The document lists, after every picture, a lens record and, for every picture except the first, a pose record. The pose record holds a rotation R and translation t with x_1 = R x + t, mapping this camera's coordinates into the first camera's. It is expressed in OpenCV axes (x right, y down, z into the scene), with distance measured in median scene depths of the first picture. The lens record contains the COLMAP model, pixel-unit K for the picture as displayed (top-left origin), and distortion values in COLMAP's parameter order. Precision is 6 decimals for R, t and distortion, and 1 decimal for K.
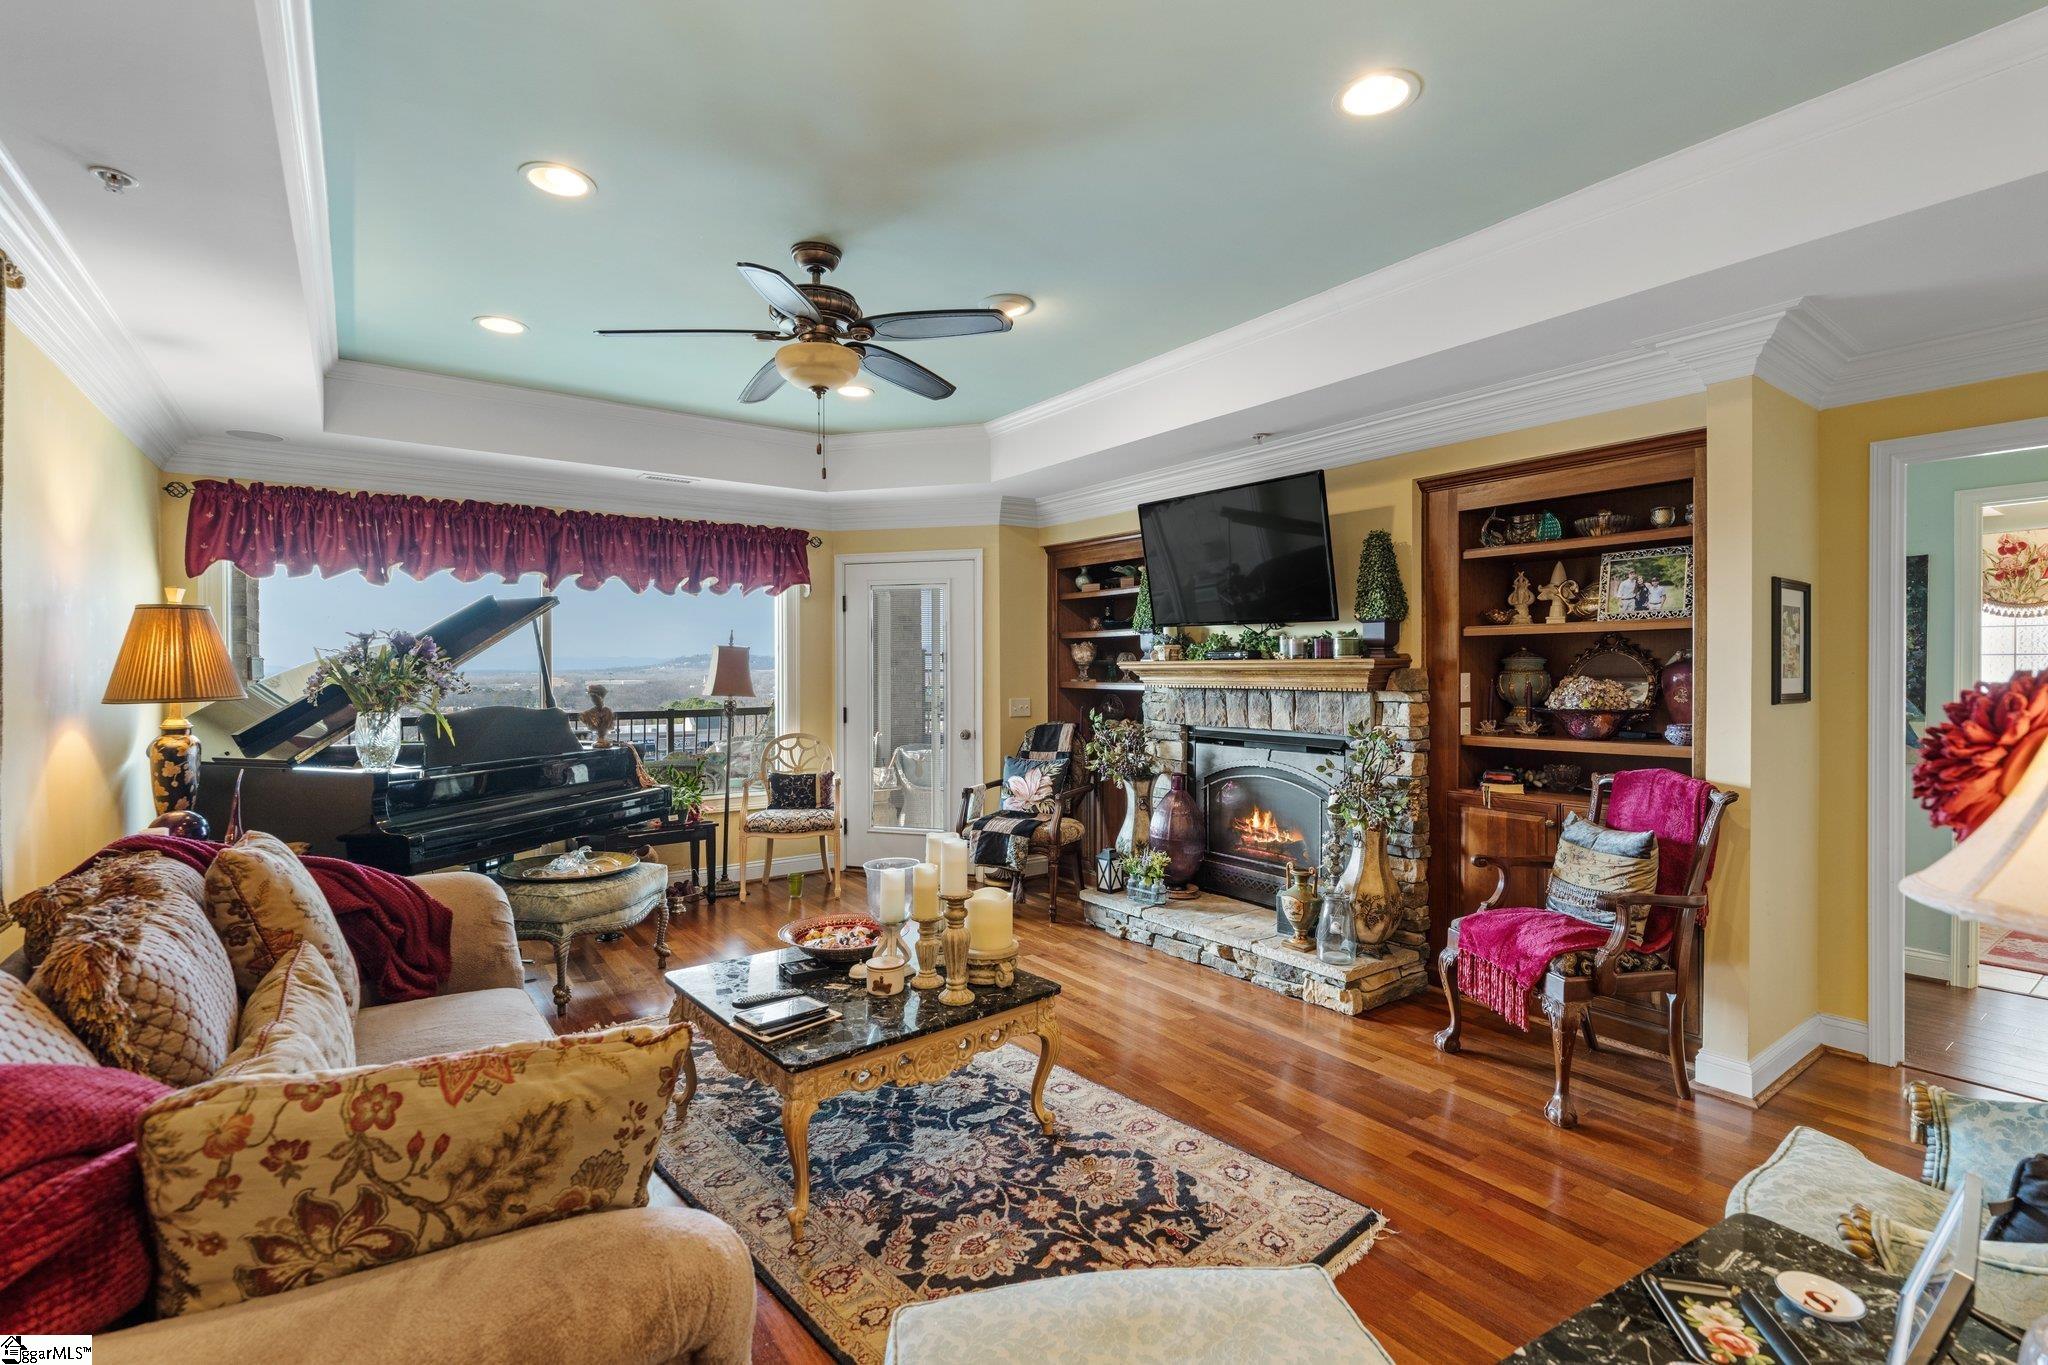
lens RADIAL K [[920.2, 0, 1020.1], [0, 920.2, 672.7], [0, 0, 1]] dist [-0.009151, 0.003652]
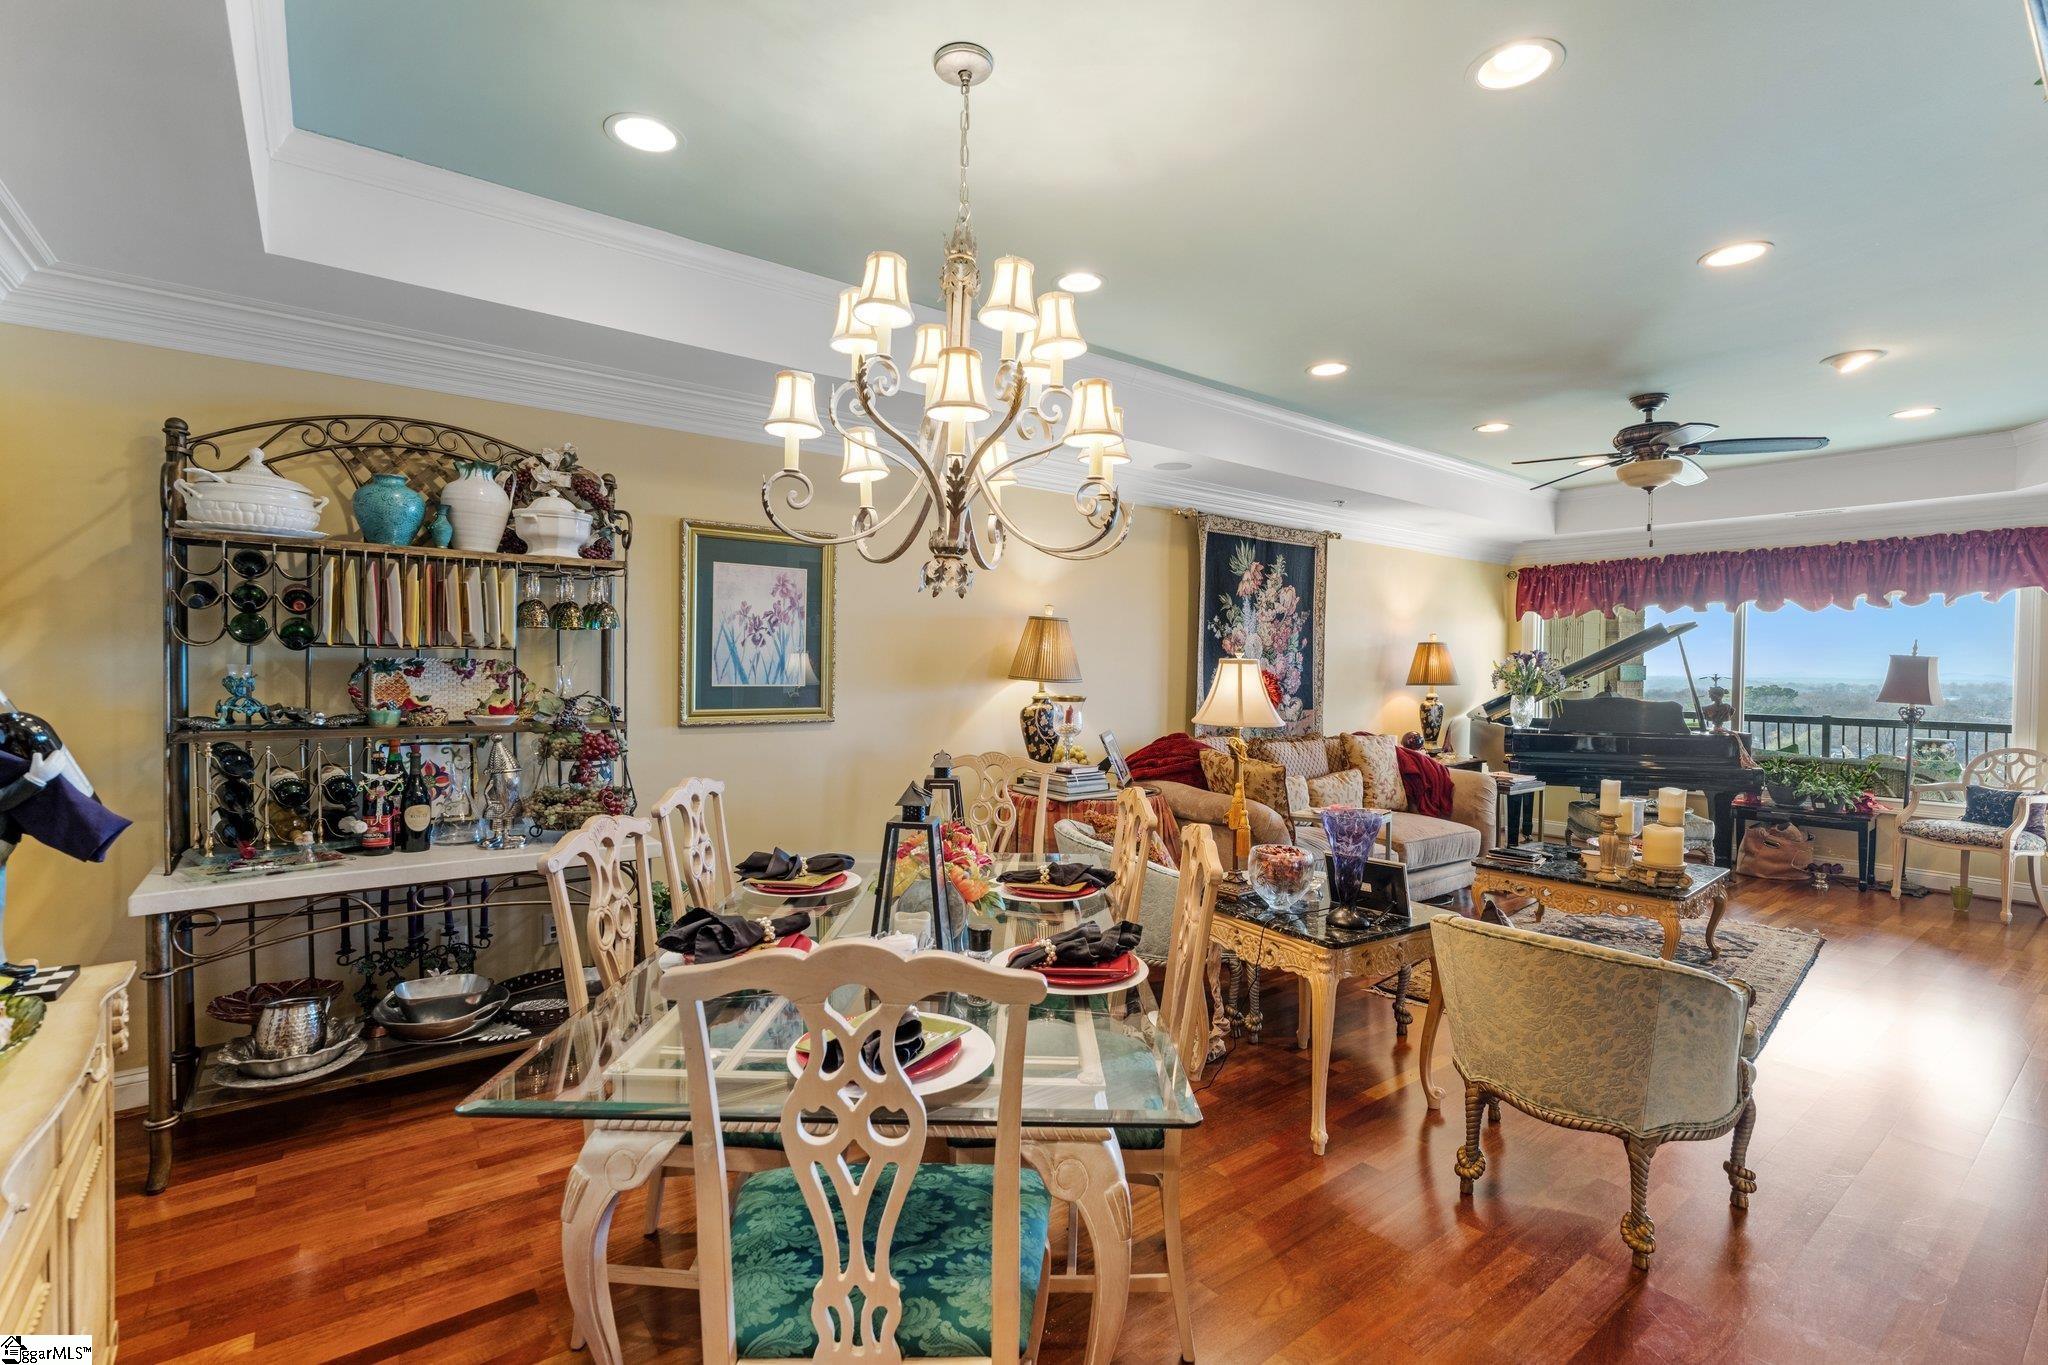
lens RADIAL K [[920.2, 0, 1016.1], [0, 920.2, 680.8], [0, 0, 1]] dist [-0.009151, 0.003652]
pose [[0.026288, 0.018489, -0.999483, 0.898645], [-0.017001, 0.999693, 0.018046, -0.002210], [0.999510, 0.016518, 0.026594, -0.049671]]
